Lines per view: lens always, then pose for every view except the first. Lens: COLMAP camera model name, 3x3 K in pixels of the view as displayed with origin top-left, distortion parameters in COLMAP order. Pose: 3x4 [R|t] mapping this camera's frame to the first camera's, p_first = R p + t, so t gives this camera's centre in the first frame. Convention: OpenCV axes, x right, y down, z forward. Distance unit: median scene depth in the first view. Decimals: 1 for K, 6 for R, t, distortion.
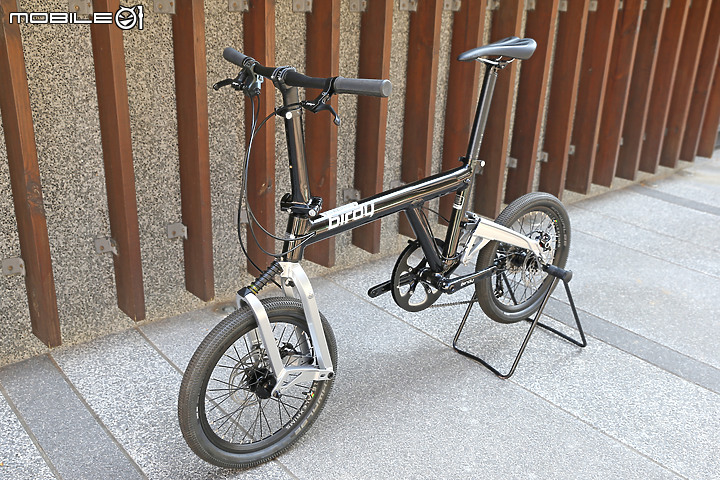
lens RADIAL K [[693.5, 0, 360.0], [0, 693.5, 240.0], [0, 0, 1]] dist [-0.012138, 0.033075]
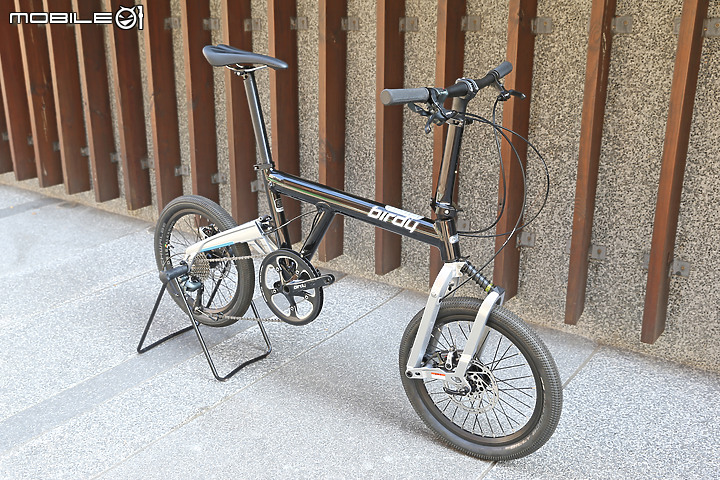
lens RADIAL K [[759.5, 0, 334.2], [0, 759.5, 226.8], [0, 0, 1]] dist [-0.003563, 0.058041]
pose [[0.210820, 0.252359, -0.944389, 0.951518], [-0.330897, 0.927491, 0.173976, -0.177194], [0.919816, 0.275817, 0.279039, 0.549270]]
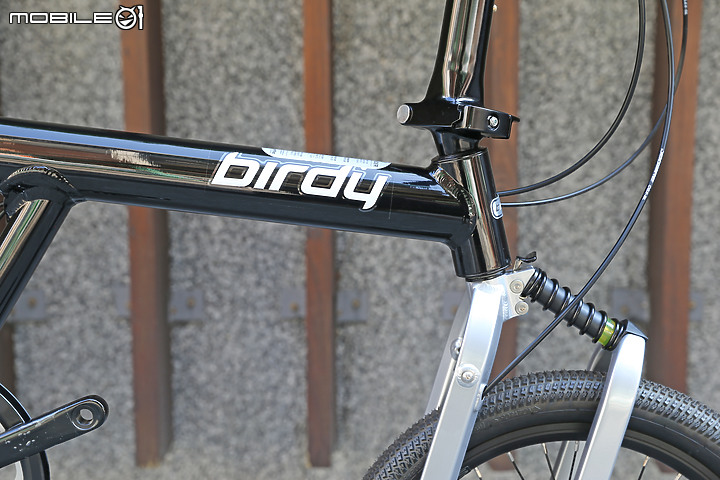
lens RADIAL K [[1294.5, 0, 360.0], [0, 1294.5, 240.0], [0, 0, 1]] dist [0.173002, 0.040648]
pose [[0.732728, 0.059035, -0.677956, 0.470596], [-0.208632, 0.967745, -0.141218, 0.041559], [0.647752, 0.244918, 0.721410, 0.514418]]
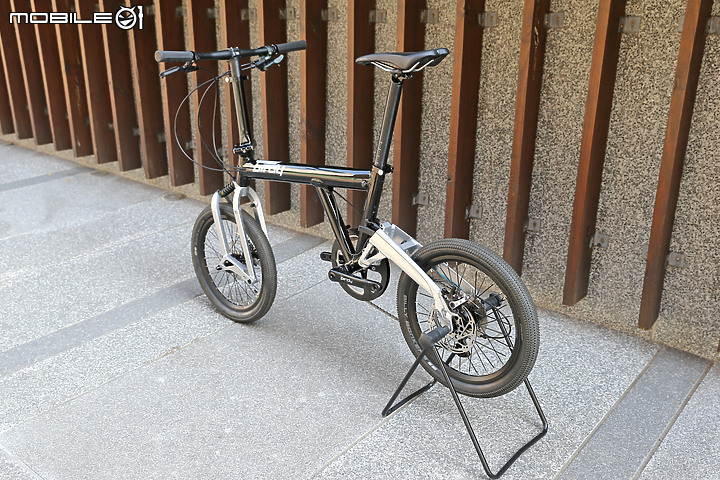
lens RADIAL K [[693.5, 0, 360.0], [0, 693.5, 240.0], [0, 0, 1]] dist [-0.012138, 0.033075]
pose [[0.172831, 0.305120, -0.936500, 1.024908], [-0.351660, 0.907257, 0.230693, -0.219932], [0.920035, 0.289458, 0.264101, 0.676777]]
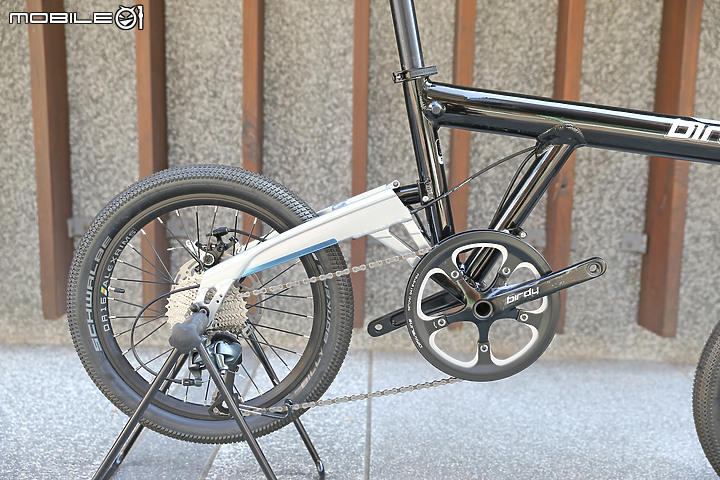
lens RADIAL K [[794.8, 0, 360.0], [0, 794.8, 240.0], [0, 0, 1]] dist [0.025765, 0.056151]
pose [[0.742209, 0.076930, -0.665739, 0.288856], [-0.228723, 0.962822, -0.143735, 0.154073], [0.629930, 0.258951, 0.732211, 0.329031]]
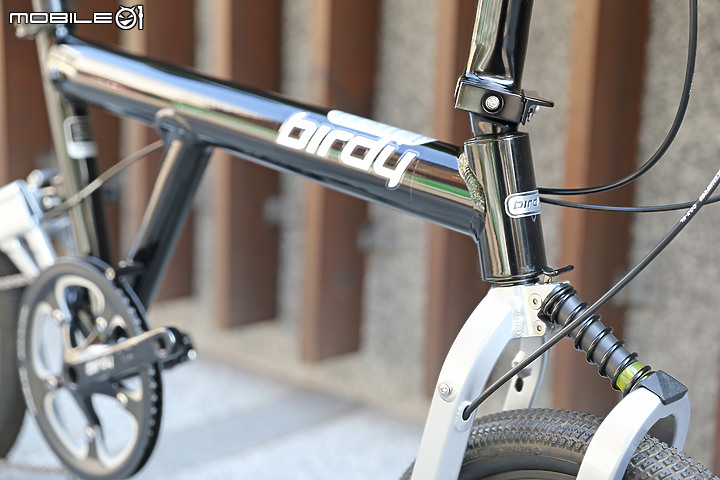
lens RADIAL K [[1294.5, 0, 360.0], [0, 1294.5, 240.0], [0, 0, 1]] dist [0.173002, 0.040648]
pose [[0.085217, 0.150793, -0.984886, 0.592674], [-0.378122, 0.919428, 0.108054, -0.073486], [0.921825, 0.363199, 0.135369, 0.818781]]
